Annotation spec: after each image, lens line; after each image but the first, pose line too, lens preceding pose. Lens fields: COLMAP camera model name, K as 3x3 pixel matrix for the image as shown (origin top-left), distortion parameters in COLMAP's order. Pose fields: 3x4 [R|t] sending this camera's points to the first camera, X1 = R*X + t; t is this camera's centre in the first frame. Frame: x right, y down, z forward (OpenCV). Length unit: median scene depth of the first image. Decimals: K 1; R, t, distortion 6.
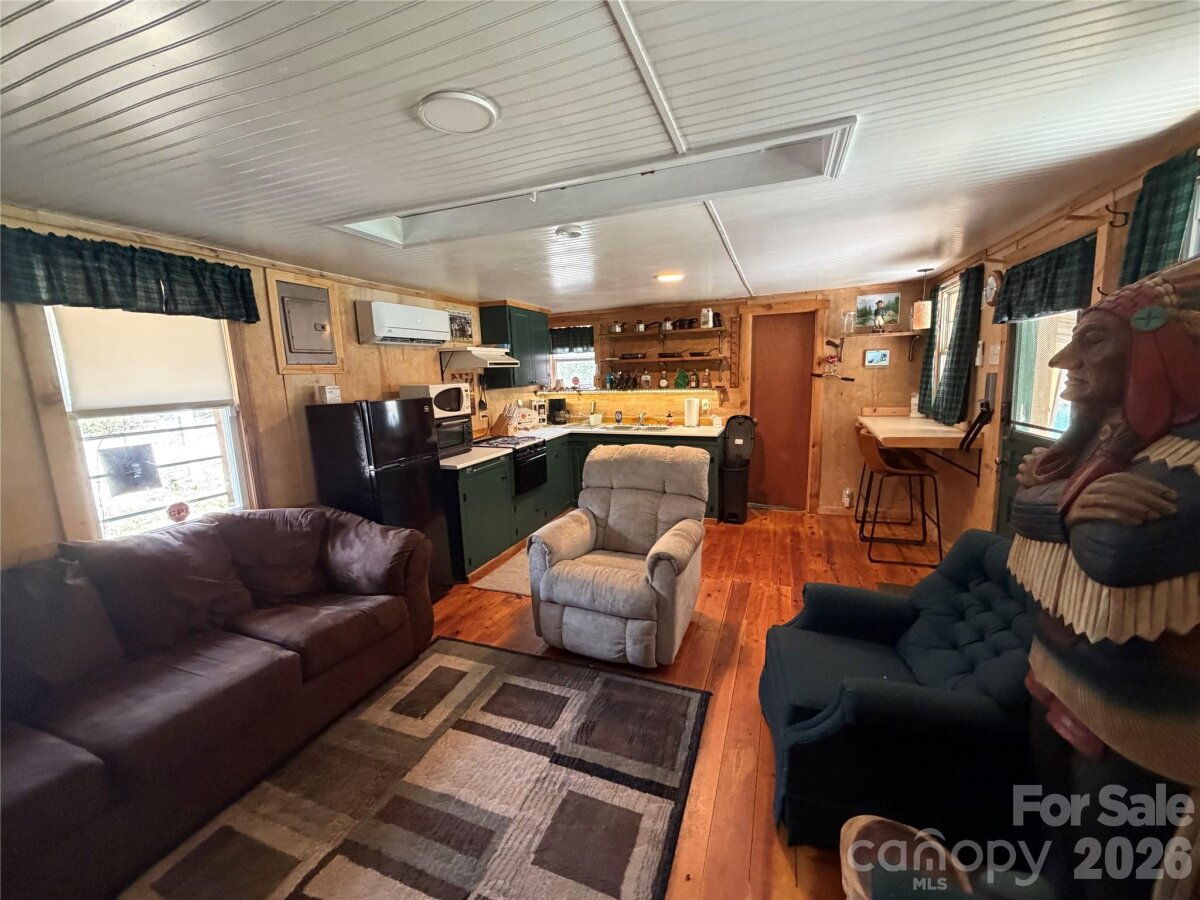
lens RADIAL K [[479.1, 0, 600.5], [0, 479.1, 443.4], [0, 0, 1]] dist [0.000232, -0.000081]
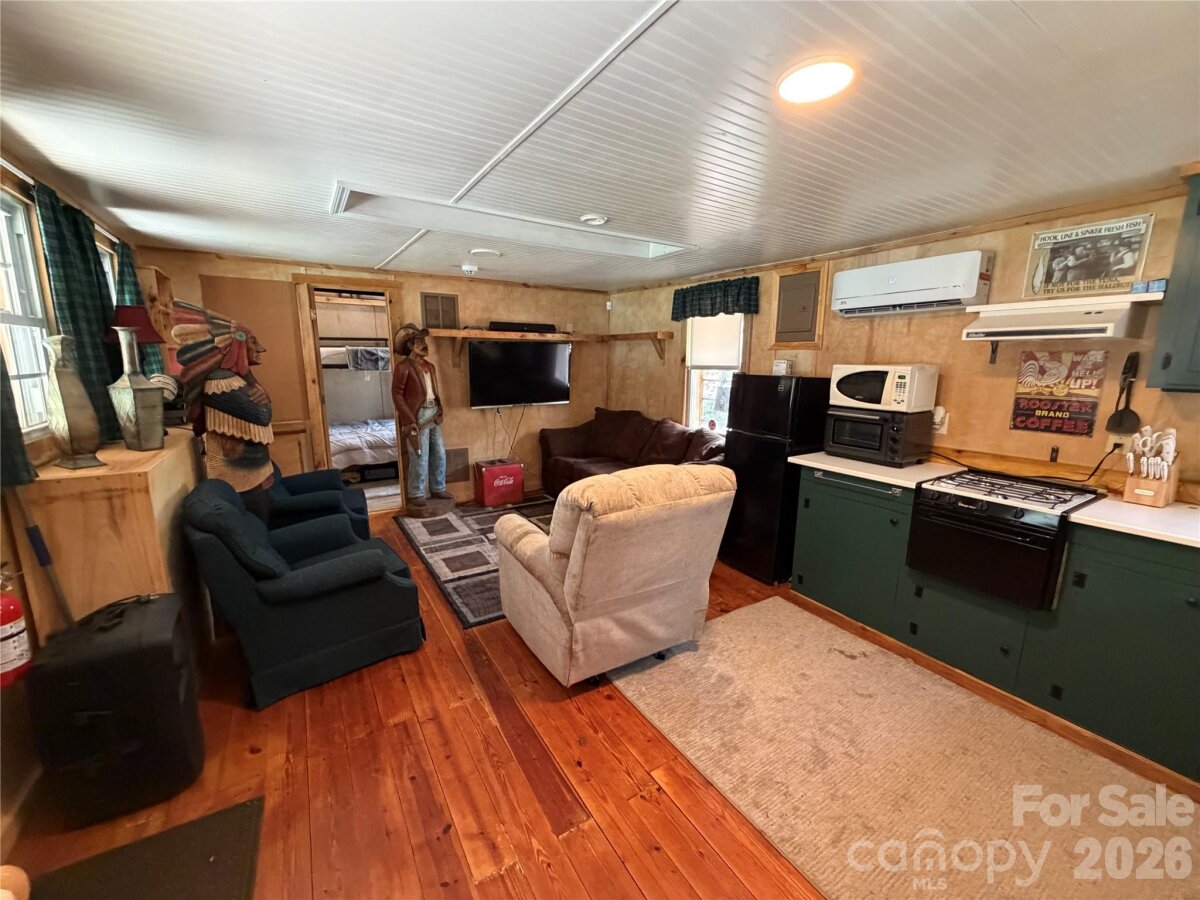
lens RADIAL K [[479.1, 0, 600.5], [0, 479.1, 443.4], [0, 0, 1]] dist [0.000232, -0.000081]
pose [[-0.607756, 0.158176, -0.778212, 0.553874], [-0.115862, 0.951814, 0.283946, -0.175883], [0.785627, 0.262735, -0.560144, 1.153773]]
